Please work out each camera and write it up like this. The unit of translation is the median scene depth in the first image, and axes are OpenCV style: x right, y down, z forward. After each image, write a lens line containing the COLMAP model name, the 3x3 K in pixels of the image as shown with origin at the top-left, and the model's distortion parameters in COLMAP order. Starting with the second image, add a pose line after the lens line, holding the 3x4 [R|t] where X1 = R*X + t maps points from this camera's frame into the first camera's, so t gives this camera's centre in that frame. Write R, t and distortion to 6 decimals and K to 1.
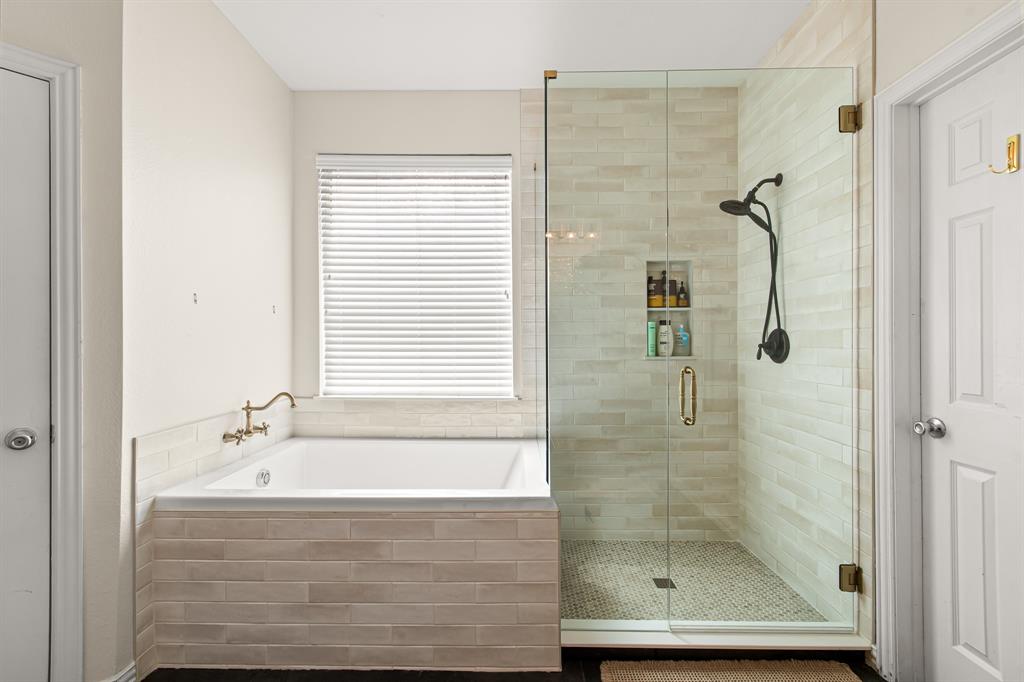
lens RADIAL K [[448.9, 0, 508.6], [0, 448.9, 343.2], [0, 0, 1]] dist [-0.000029, 0.000707]
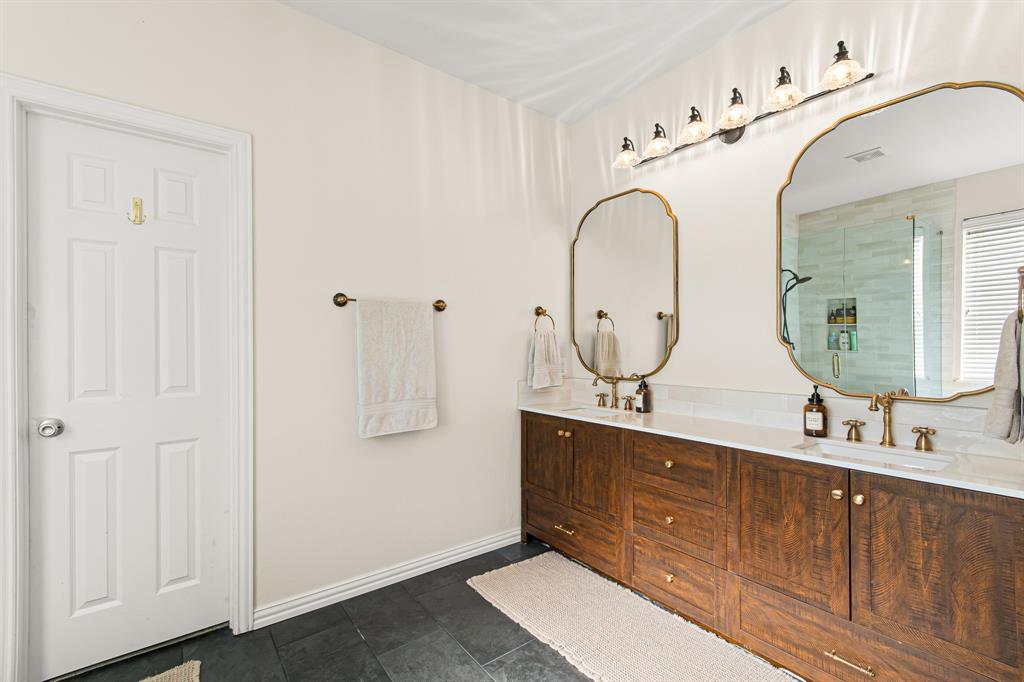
lens RADIAL K [[448.9, 0, 514.9], [0, 448.9, 344.6], [0, 0, 1]] dist [-0.000029, 0.000707]
pose [[-0.617399, 0.000295, 0.786650, -0.492478], [0.000389, 1.000000, -0.000070, -0.006797], [-0.786650, 0.000263, -0.617399, 0.685748]]
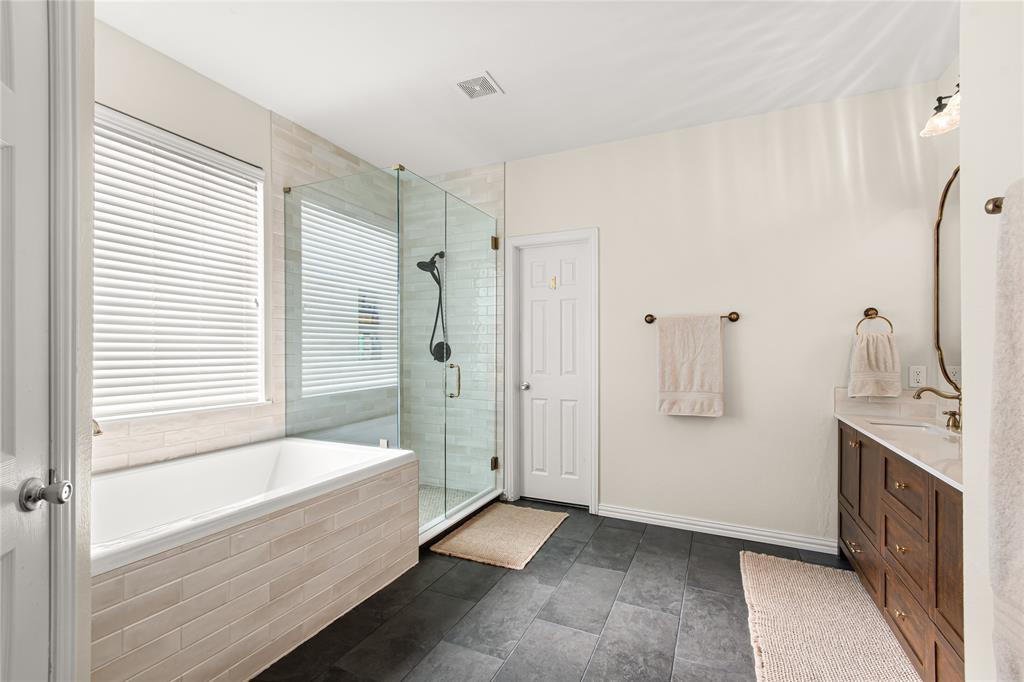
lens RADIAL K [[448.9, 0, 518.9], [0, 448.9, 347.0], [0, 0, 1]] dist [-0.000029, 0.000707]
pose [[0.402603, 0.008014, 0.915339, -1.098595], [-0.002777, 0.999968, -0.007533, -0.001686], [-0.915370, 0.000491, 0.402613, 0.056101]]
